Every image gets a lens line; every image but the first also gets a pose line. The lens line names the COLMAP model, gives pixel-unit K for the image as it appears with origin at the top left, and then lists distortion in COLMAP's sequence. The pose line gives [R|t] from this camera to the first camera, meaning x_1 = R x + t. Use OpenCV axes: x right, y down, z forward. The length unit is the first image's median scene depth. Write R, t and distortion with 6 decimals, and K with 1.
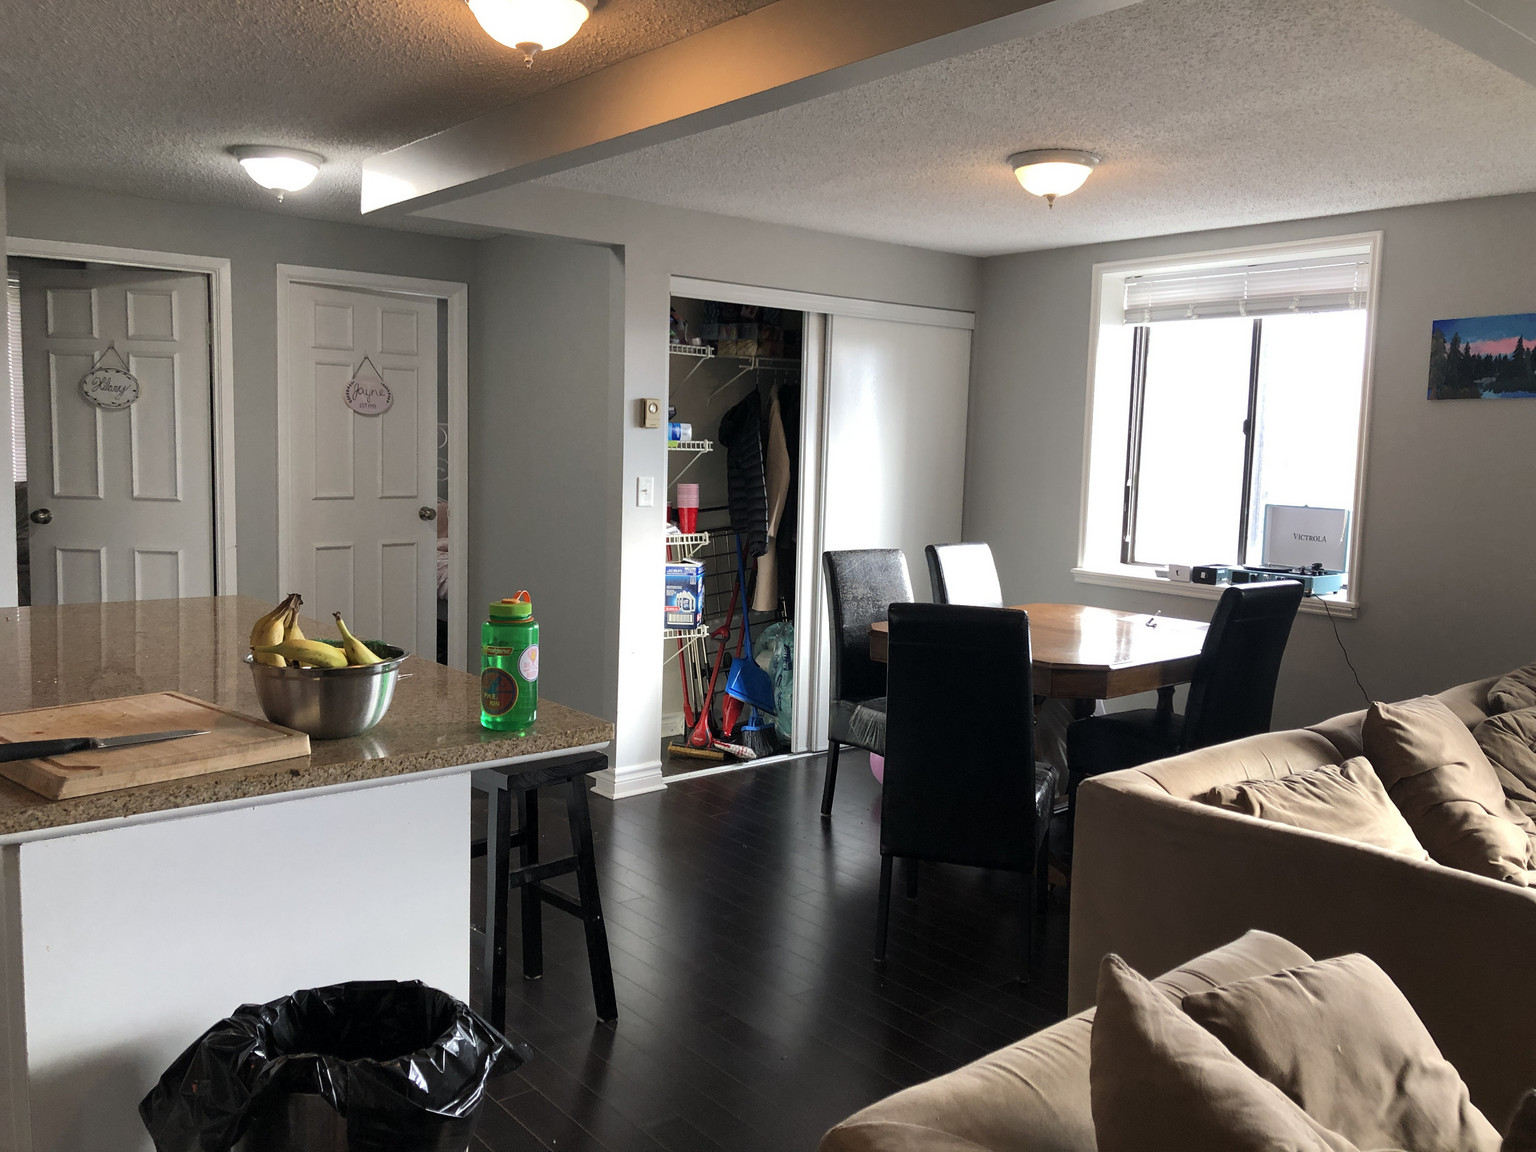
lens RADIAL K [[1257.9, 0, 765.1], [0, 1257.9, 559.9], [0, 0, 1]] dist [0.011039, 0.015961]
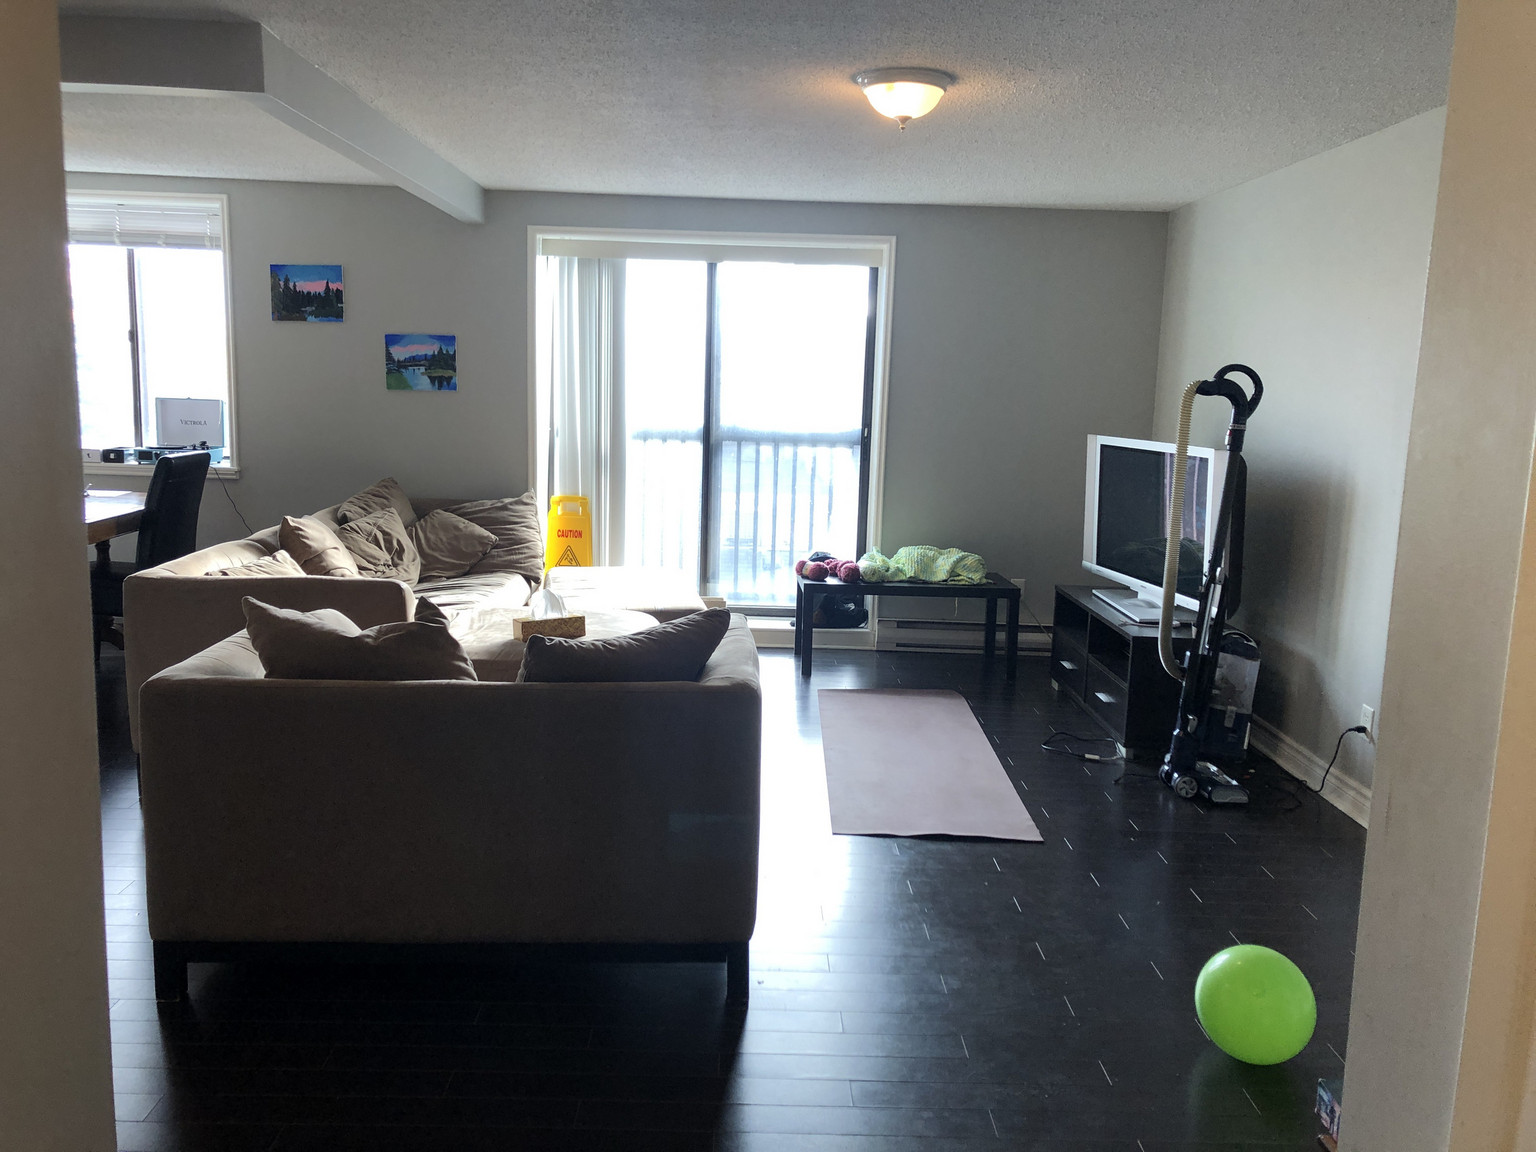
lens RADIAL K [[1257.9, 0, 765.1], [0, 1257.9, 559.9], [0, 0, 1]] dist [0.011039, 0.015961]
pose [[0.624035, -0.123718, 0.771540, -0.265848], [0.061747, 0.992106, 0.109144, 0.020770], [-0.778953, -0.020470, 0.626748, -0.338078]]
